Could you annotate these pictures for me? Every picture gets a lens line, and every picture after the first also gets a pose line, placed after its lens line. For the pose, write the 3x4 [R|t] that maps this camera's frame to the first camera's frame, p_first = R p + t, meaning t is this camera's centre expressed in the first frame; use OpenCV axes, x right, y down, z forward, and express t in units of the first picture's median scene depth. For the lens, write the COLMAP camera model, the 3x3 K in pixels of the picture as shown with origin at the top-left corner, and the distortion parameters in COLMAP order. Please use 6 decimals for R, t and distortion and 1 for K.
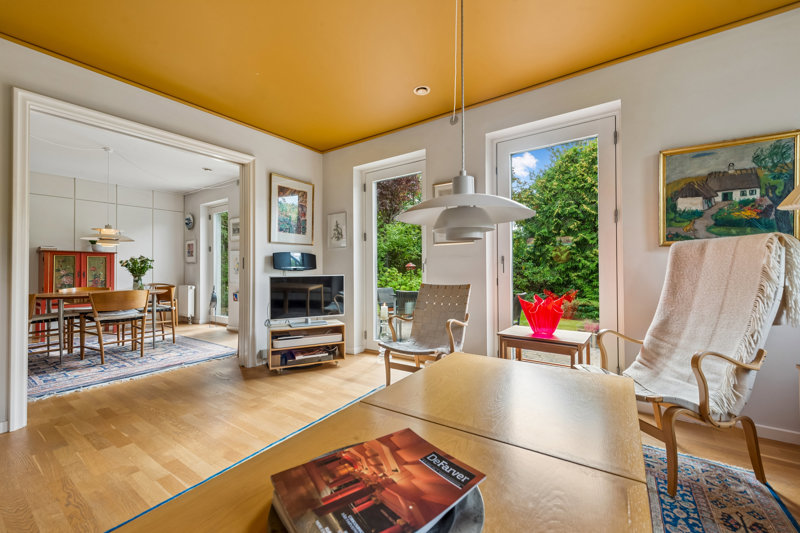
lens RADIAL K [[333.6, 0, 417.2], [0, 333.6, 262.4], [0, 0, 1]] dist [-0.010811, 0.000080]
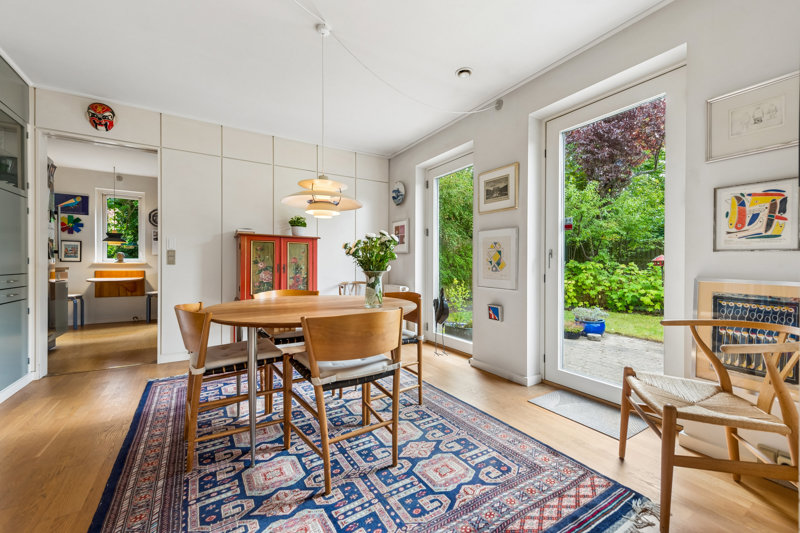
lens RADIAL K [[324.7, 0, 403.2], [0, 324.7, 263.8], [0, 0, 1]] dist [0.013576, -0.000531]
pose [[0.912205, 0.009445, -0.409624, -0.479668], [-0.001005, 0.999783, 0.020814, 0.011802], [0.409732, -0.018575, 0.912017, 0.457921]]
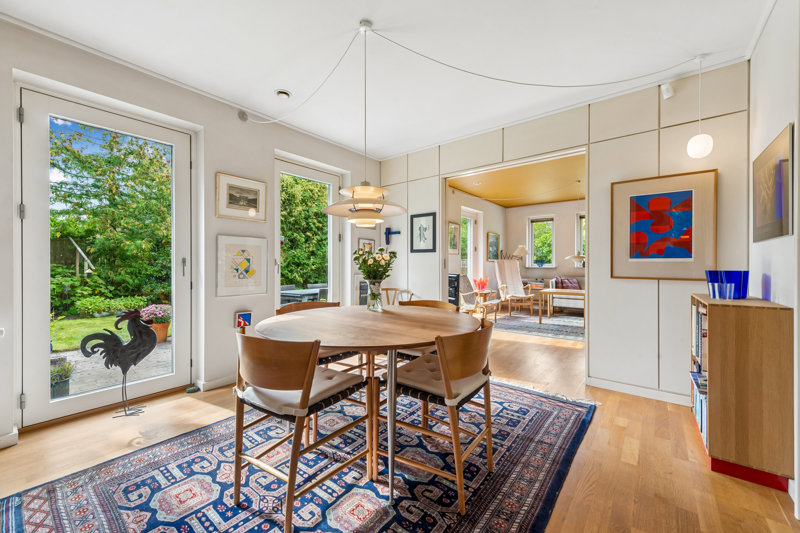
lens RADIAL K [[324.7, 0, 403.2], [0, 324.7, 263.8], [0, 0, 1]] dist [0.013576, -0.000531]
pose [[0.072773, 0.014036, 0.997250, -1.107137], [-0.016304, 0.999784, -0.012882, 0.012936], [-0.997215, -0.015322, 0.072986, 0.713373]]
